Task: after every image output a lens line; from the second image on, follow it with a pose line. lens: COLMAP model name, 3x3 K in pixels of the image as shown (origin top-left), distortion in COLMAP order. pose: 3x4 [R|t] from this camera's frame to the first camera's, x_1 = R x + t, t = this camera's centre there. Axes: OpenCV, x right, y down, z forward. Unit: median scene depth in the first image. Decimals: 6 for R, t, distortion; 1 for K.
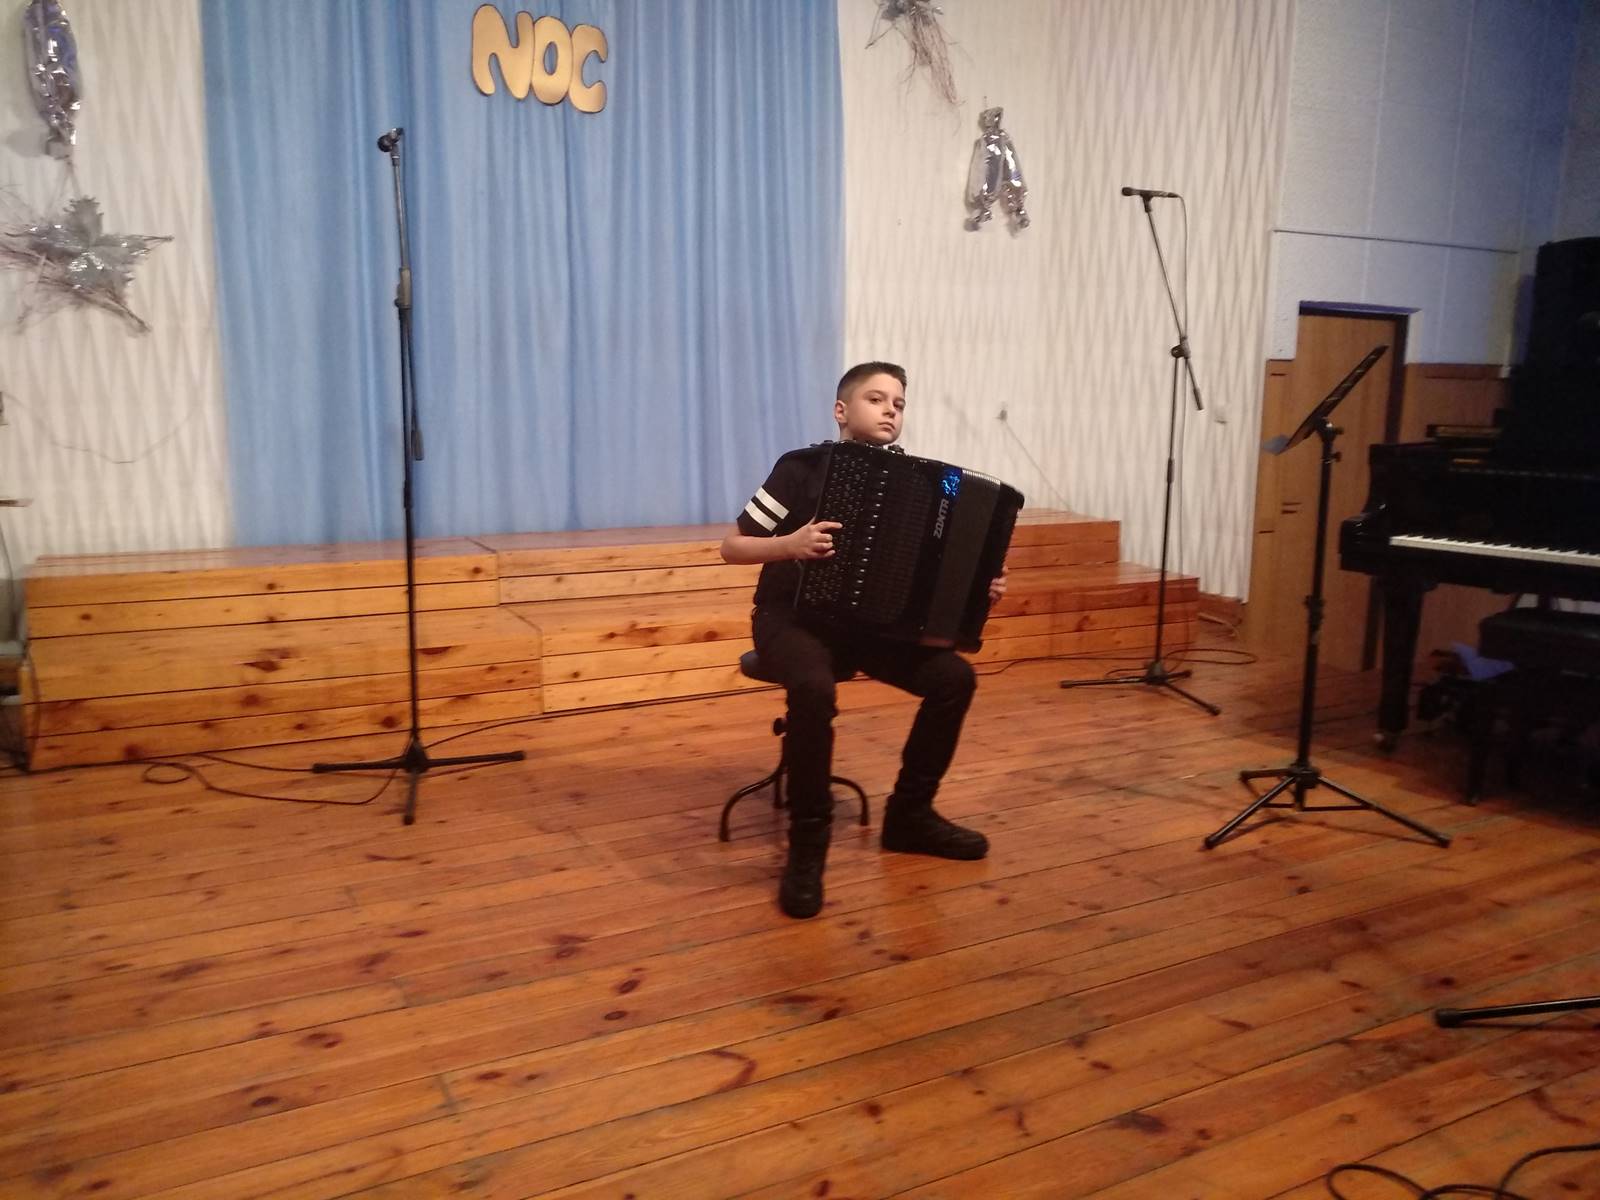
lens RADIAL K [[1253.3, 0, 811.8], [0, 1253.3, 597.7], [0, 0, 1]] dist [-0.026082, 0.061712]
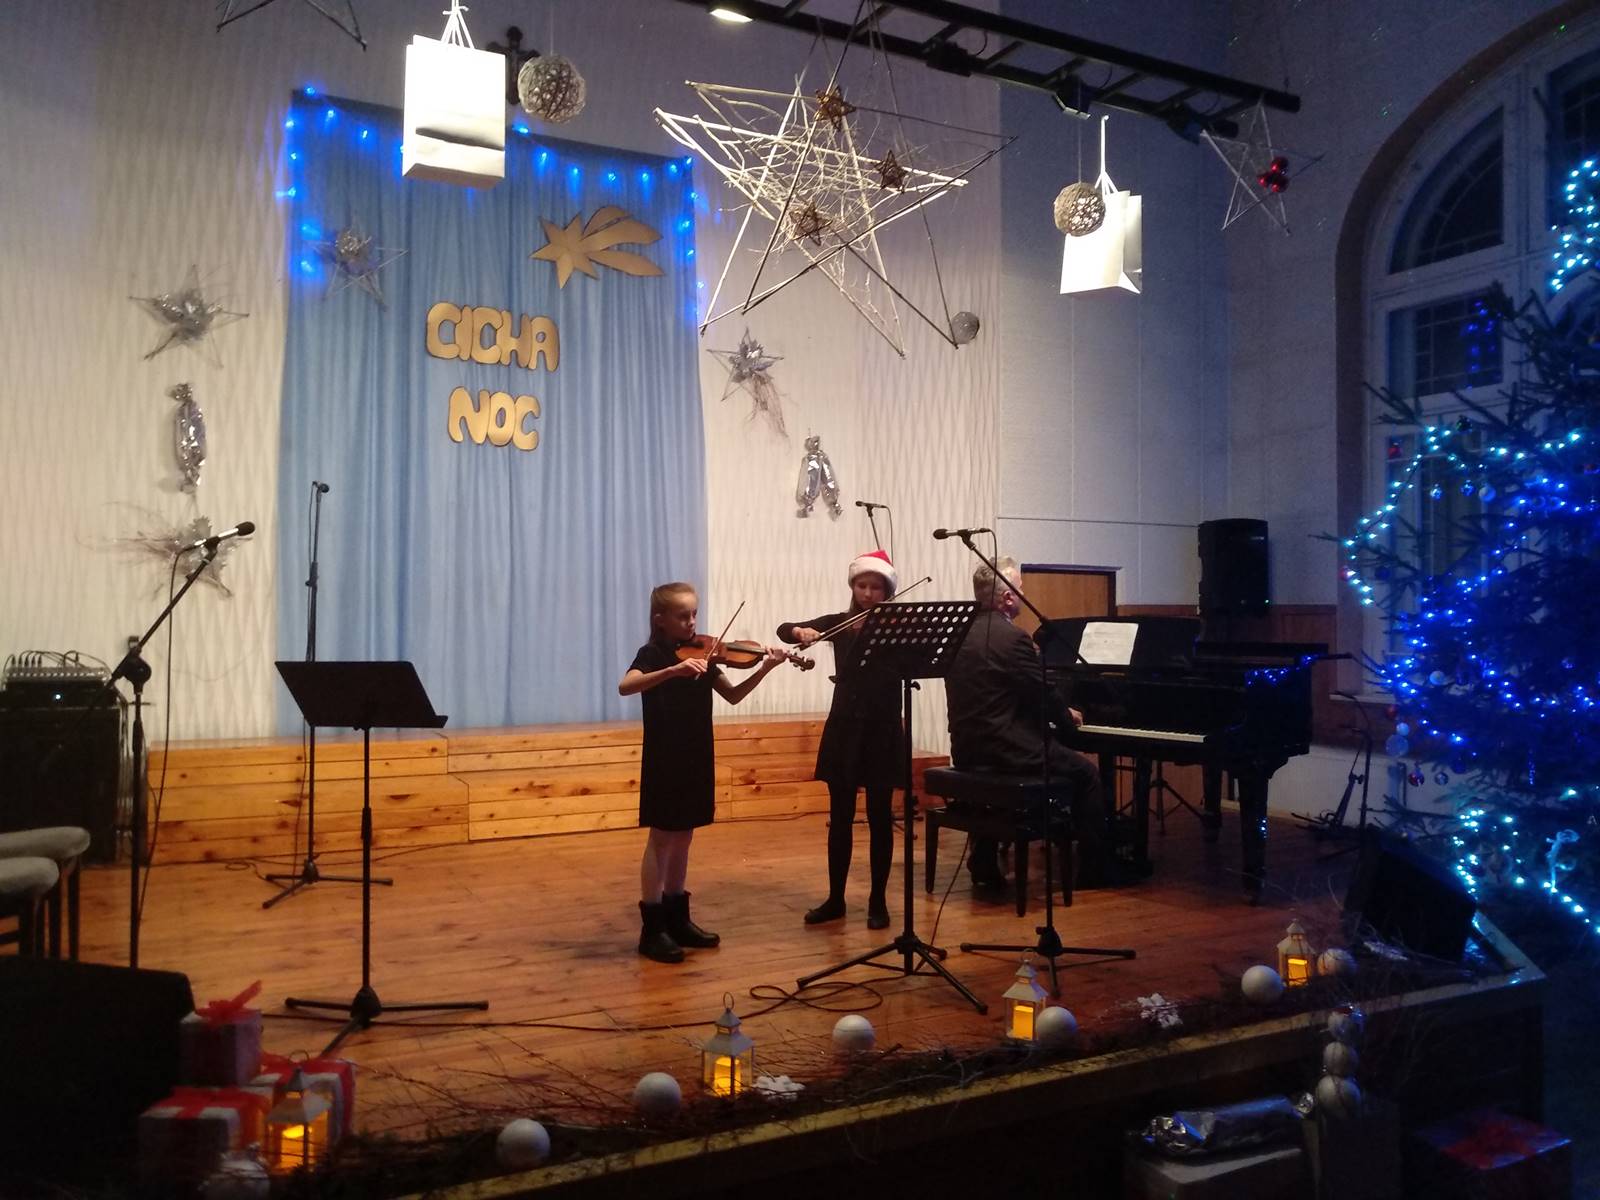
lens RADIAL K [[1242.7, 0, 816.8], [0, 1242.7, 601.1], [0, 0, 1]] dist [-0.035823, 0.075018]
pose [[0.999915, -0.009002, -0.009384, 0.210264], [0.007170, 0.983695, -0.179700, 0.073805], [0.010849, 0.179617, 0.983677, -0.502838]]
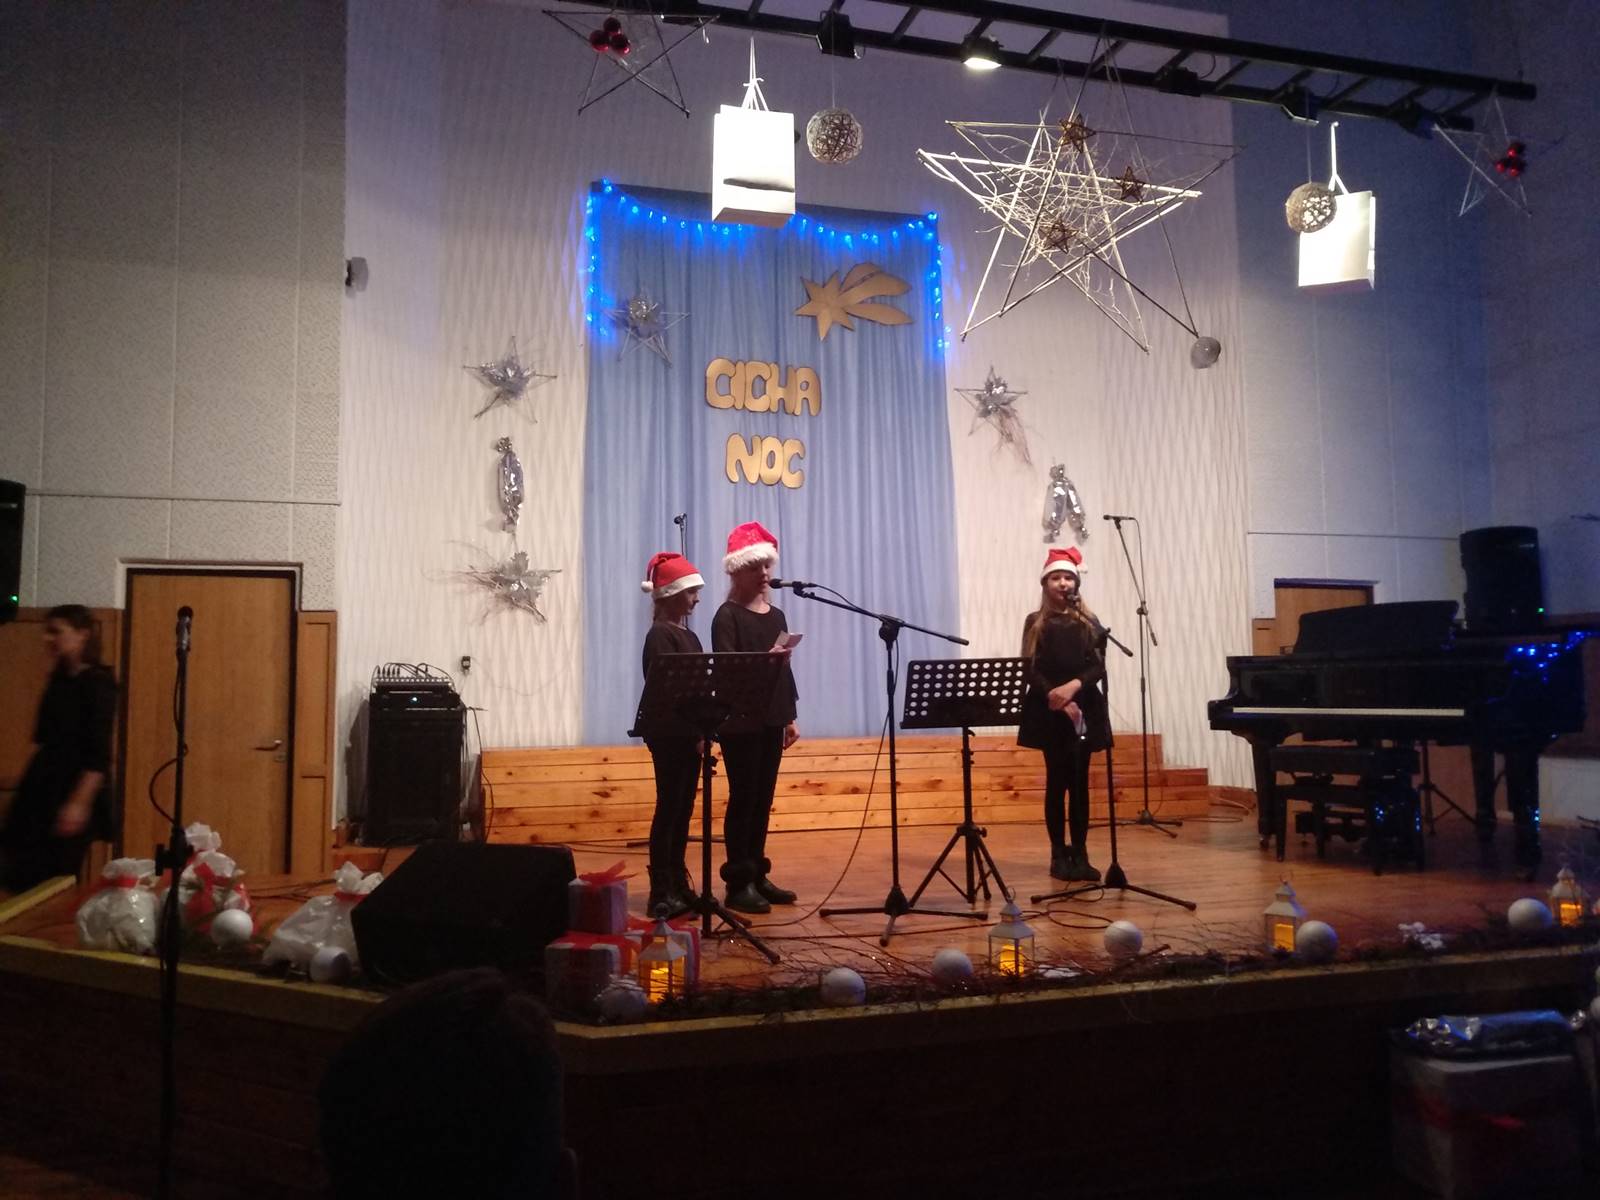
lens RADIAL K [[1241.1, 0, 820.7], [0, 1241.1, 598.6], [0, 0, 1]] dist [0.006474, 0.003409]
pose [[0.979918, -0.039473, -0.195457, 0.196773], [-0.008709, 0.970804, -0.239717, 0.172215], [0.199213, 0.236605, 0.950964, -0.598552]]
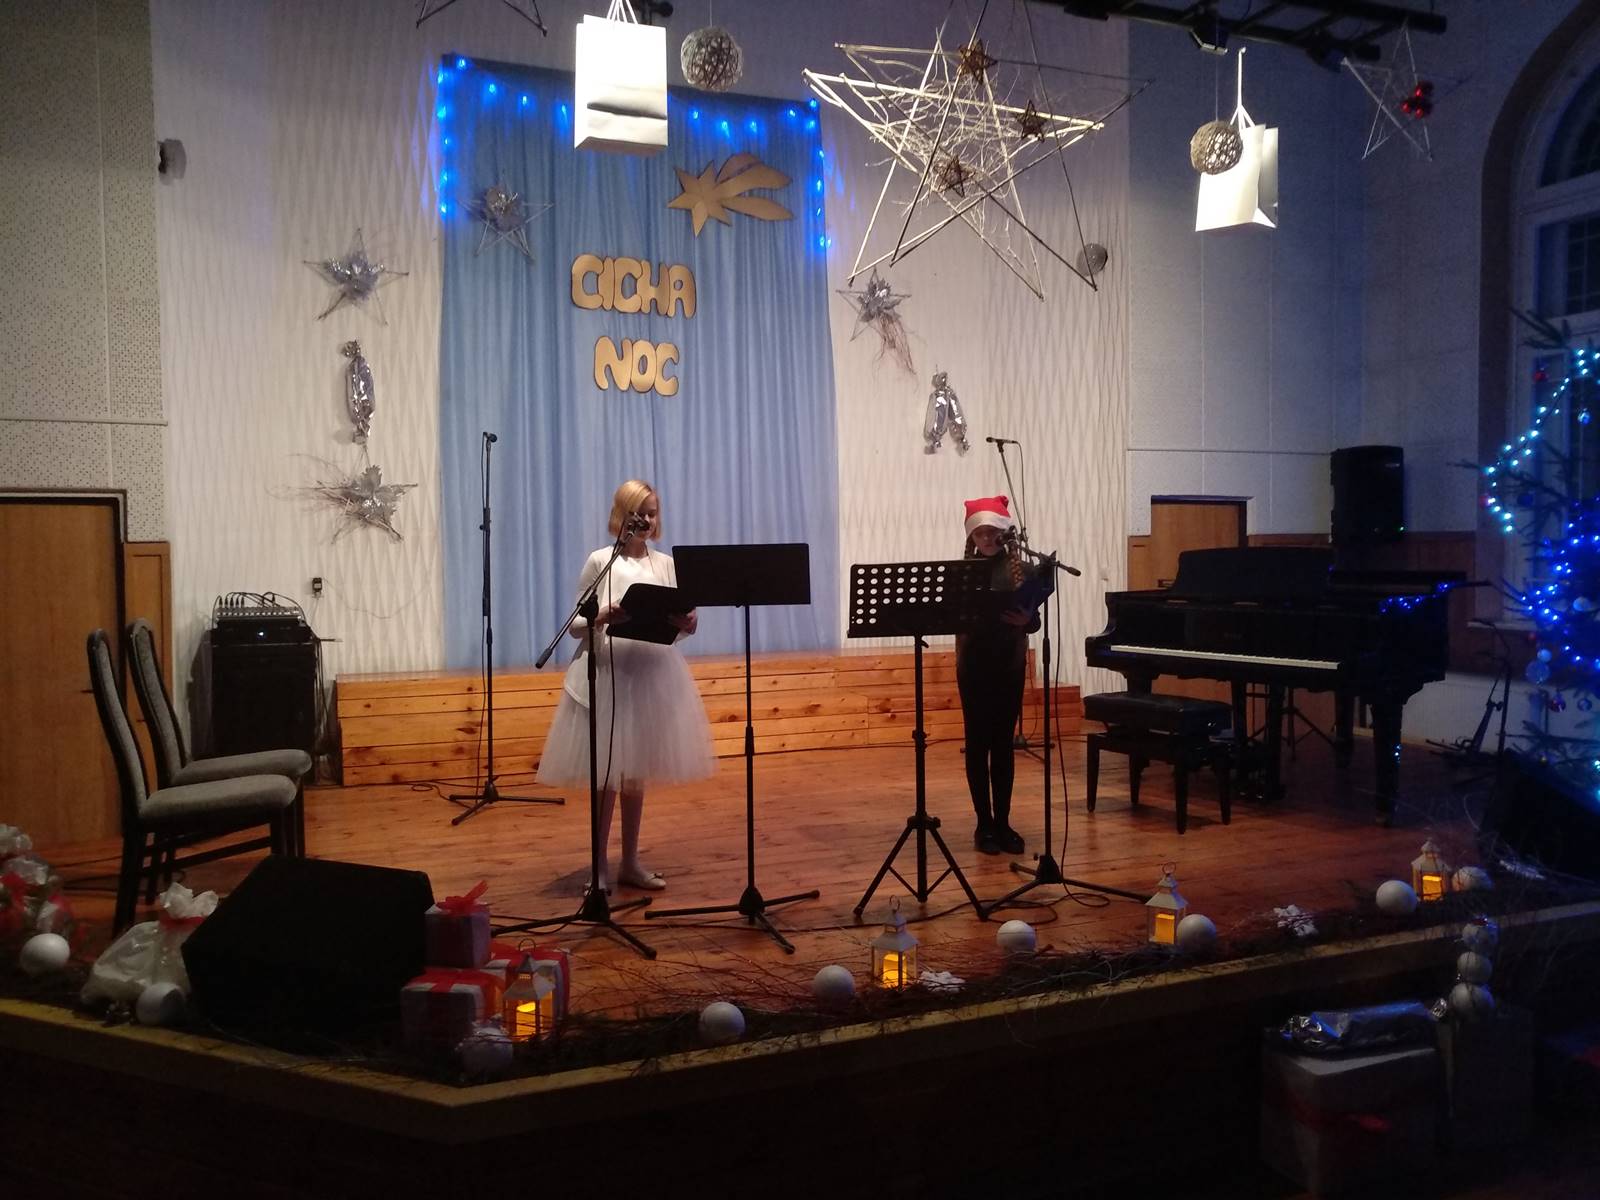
lens RADIAL K [[1242.7, 0, 816.8], [0, 1242.7, 601.1], [0, 0, 1]] dist [-0.035823, 0.075018]
pose [[0.994615, -0.018440, -0.101986, 0.187114], [0.005414, 0.991945, -0.126555, 0.080082], [0.103498, 0.125321, 0.986703, -0.560619]]
